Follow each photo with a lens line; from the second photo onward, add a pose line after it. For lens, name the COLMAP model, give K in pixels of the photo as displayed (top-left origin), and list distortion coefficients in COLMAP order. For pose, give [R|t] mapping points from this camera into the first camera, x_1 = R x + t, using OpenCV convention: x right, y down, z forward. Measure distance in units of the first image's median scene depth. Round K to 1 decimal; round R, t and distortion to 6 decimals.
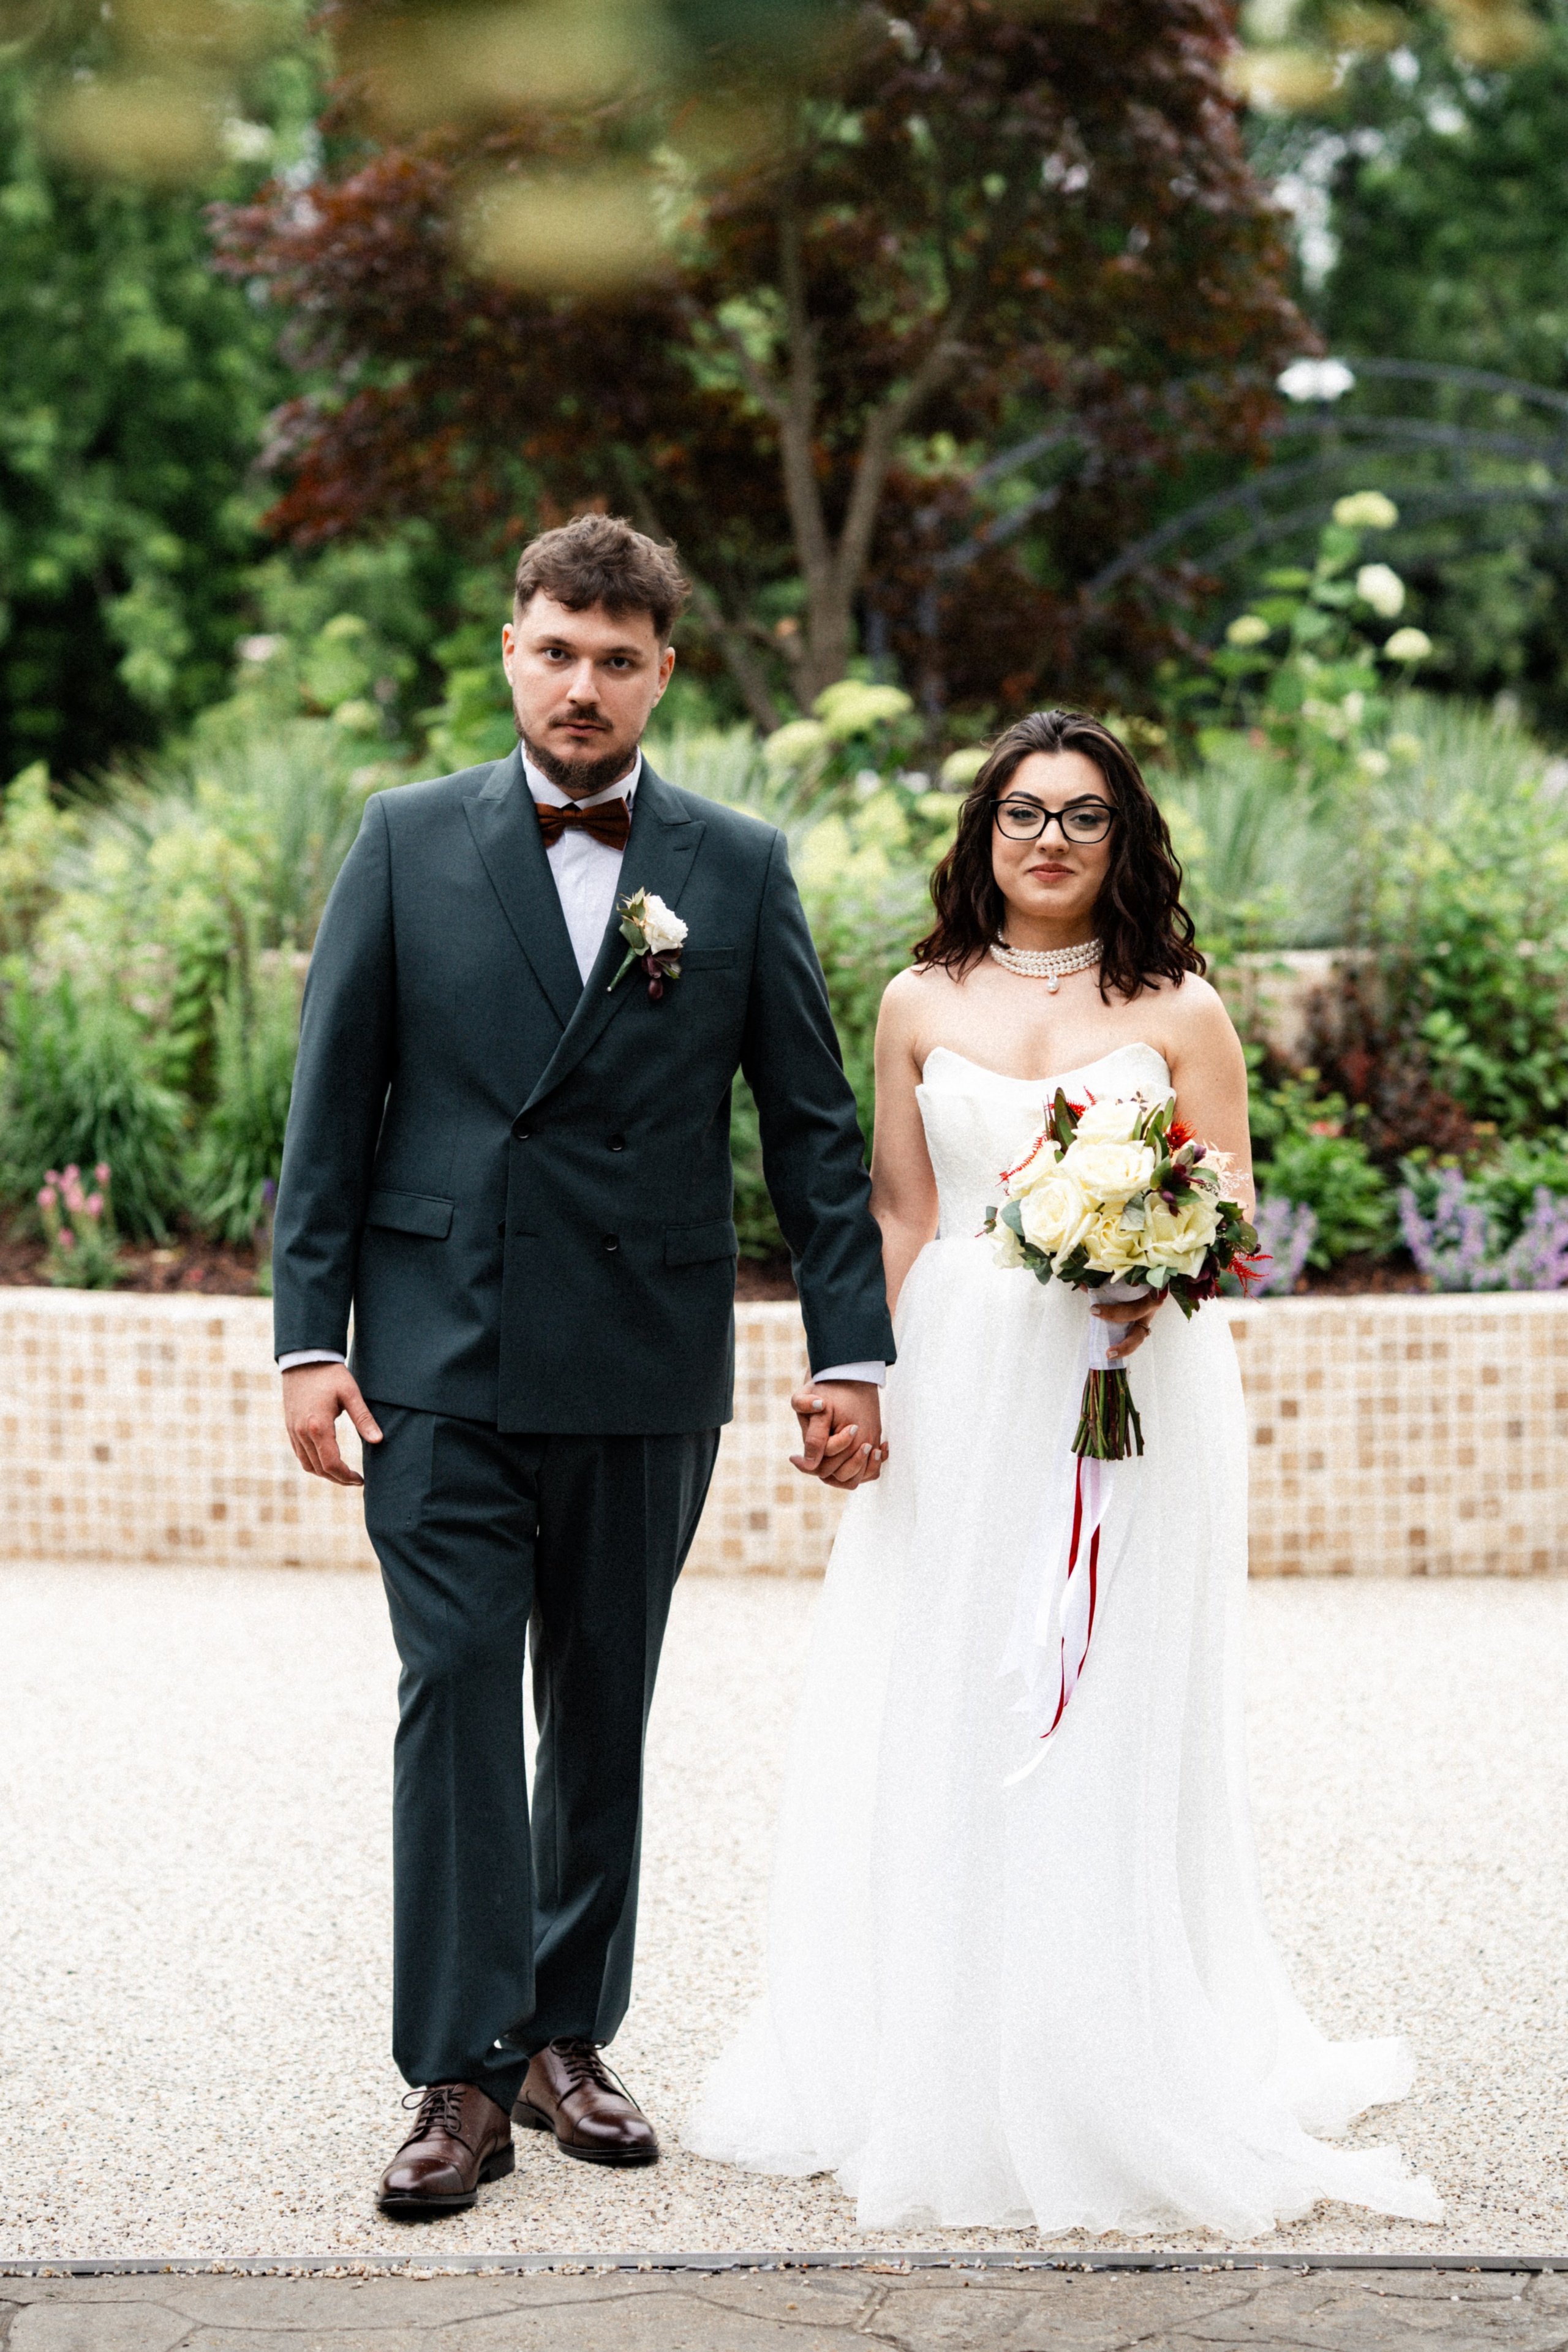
lens RADIAL K [[5599.8, 0, 765.8], [0, 5599.8, 1100.4], [0, 0, 1]] dist [0.085905, 0.052306]
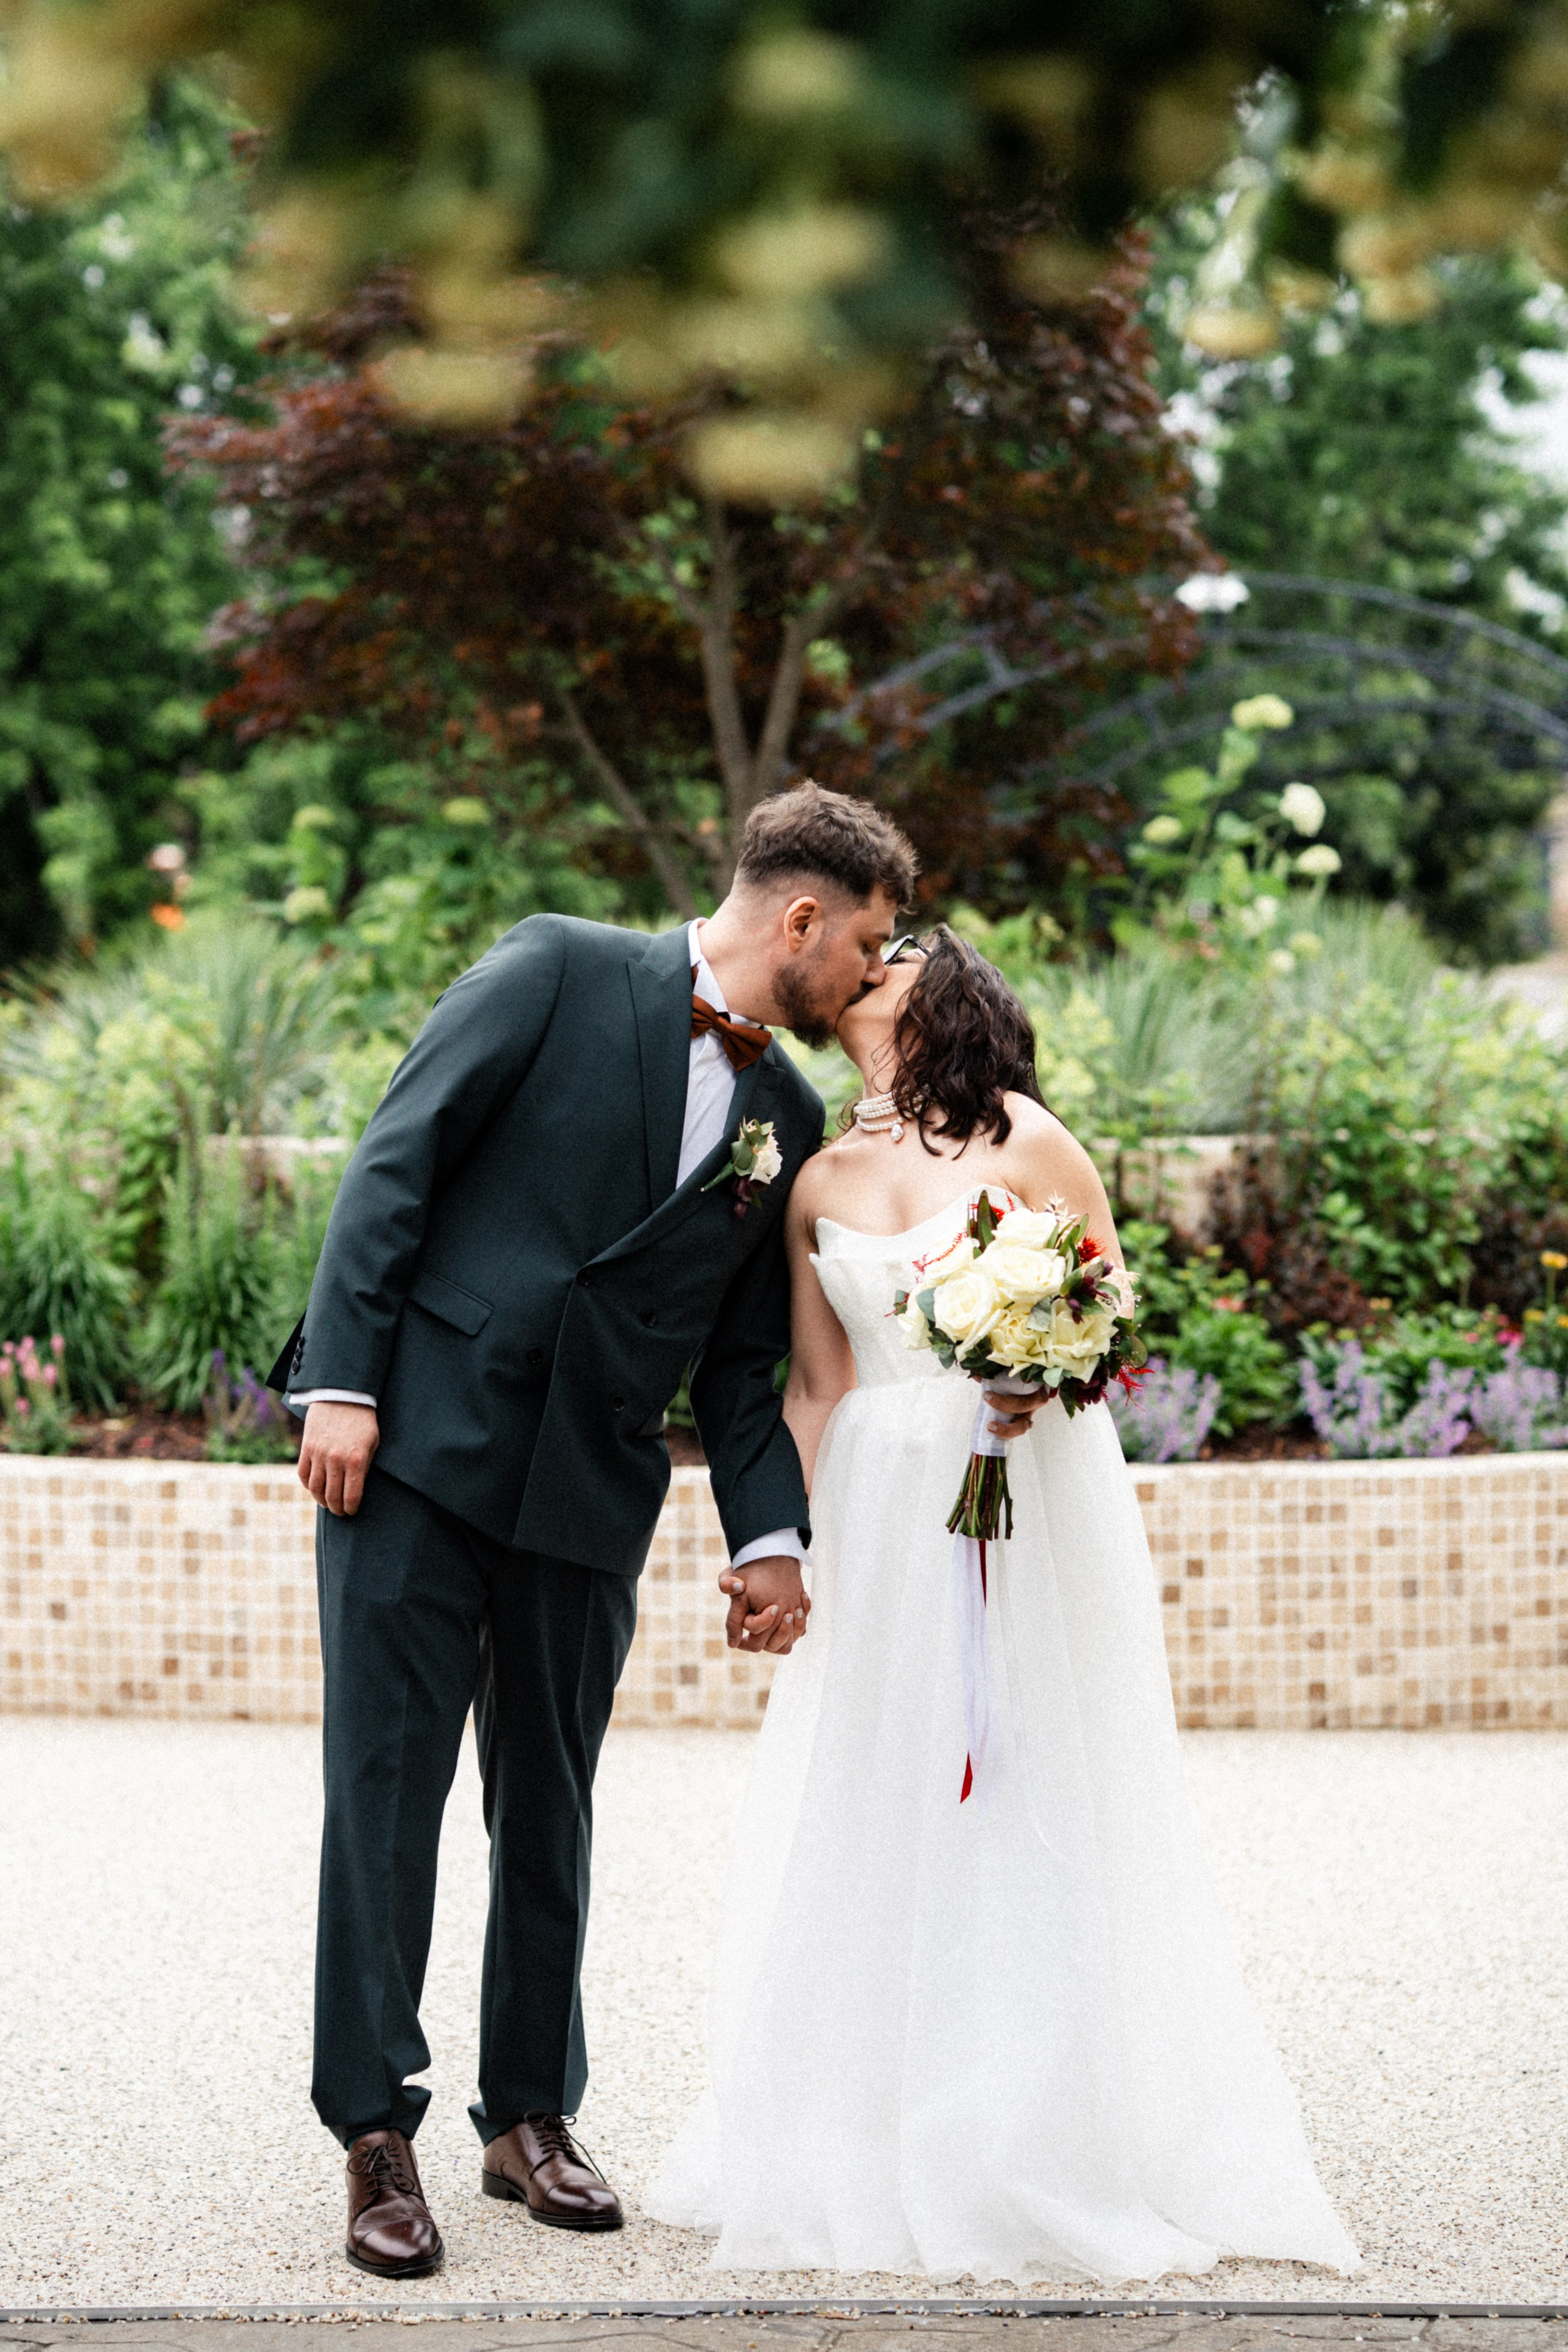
lens RADIAL K [[5886.9, 0, 691.4], [0, 5886.9, 1165.1], [0, 0, 1]] dist [0.092665, -0.100986]
pose [[0.999914, 0.002618, 0.012836, -0.014956], [-0.002210, 0.999496, -0.031667, 0.014604], [-0.012913, 0.031636, 0.999416, -0.101564]]
